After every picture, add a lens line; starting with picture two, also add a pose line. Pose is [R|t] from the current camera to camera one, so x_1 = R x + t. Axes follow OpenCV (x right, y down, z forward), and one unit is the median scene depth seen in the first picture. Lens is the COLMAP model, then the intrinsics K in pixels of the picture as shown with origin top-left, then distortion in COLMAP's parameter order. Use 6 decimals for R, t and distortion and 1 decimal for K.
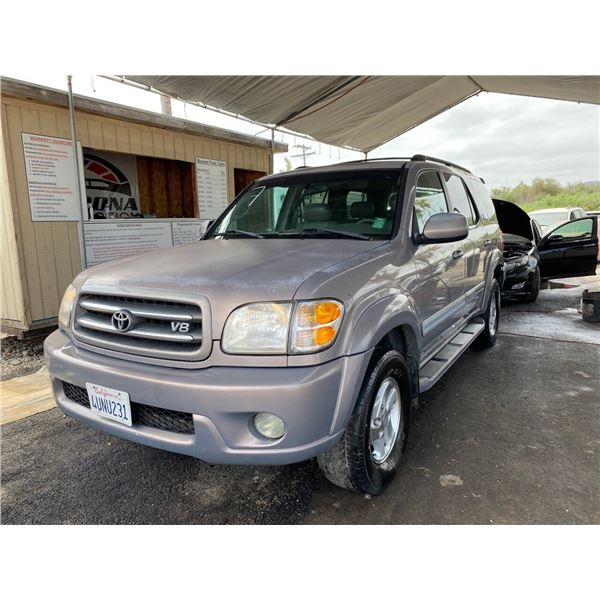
lens RADIAL K [[462.8, 0, 301.9], [0, 462.8, 302.0], [0, 0, 1]] dist [0.006063, -0.009128]
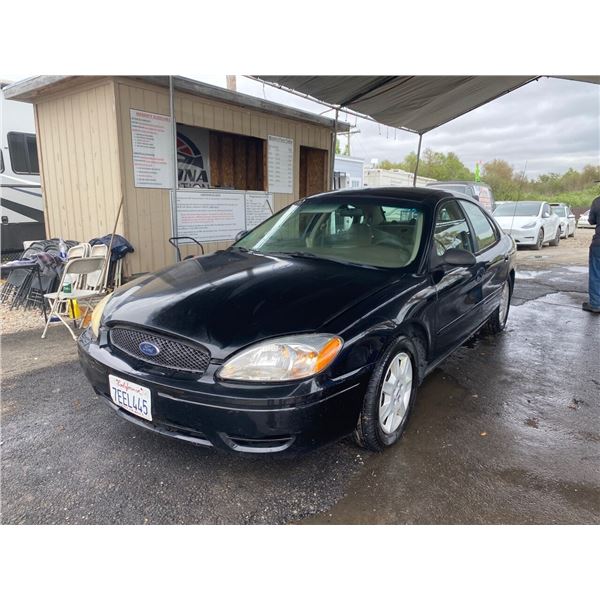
lens RADIAL K [[462.8, 0, 306.3], [0, 462.8, 304.0], [0, 0, 1]] dist [0.006063, -0.009128]
pose [[0.996782, 0.052770, -0.060340, -0.052716], [-0.049853, 0.997560, 0.048878, 0.026518], [0.062772, -0.045713, 0.996980, -0.094879]]
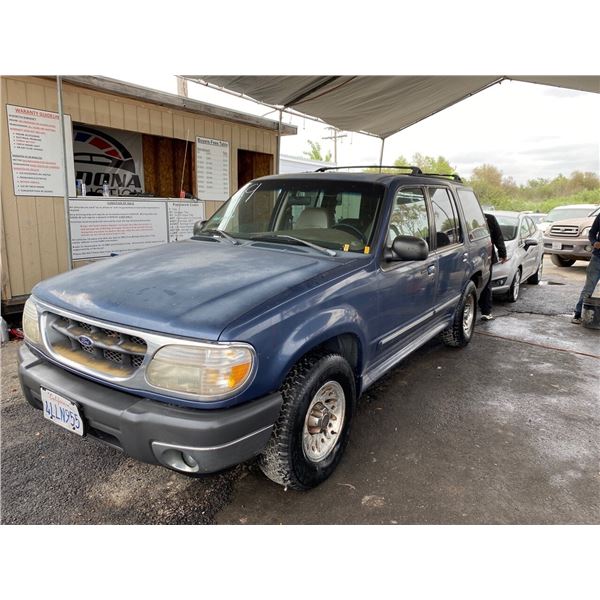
lens RADIAL K [[462.8, 0, 312.5], [0, 462.8, 294.7], [0, 0, 1]] dist [0.006063, -0.009128]
pose [[0.997855, 0.054457, -0.036331, 0.069099], [-0.053658, 0.998304, 0.022600, -0.014028], [0.037500, -0.020602, 0.999084, 0.025377]]
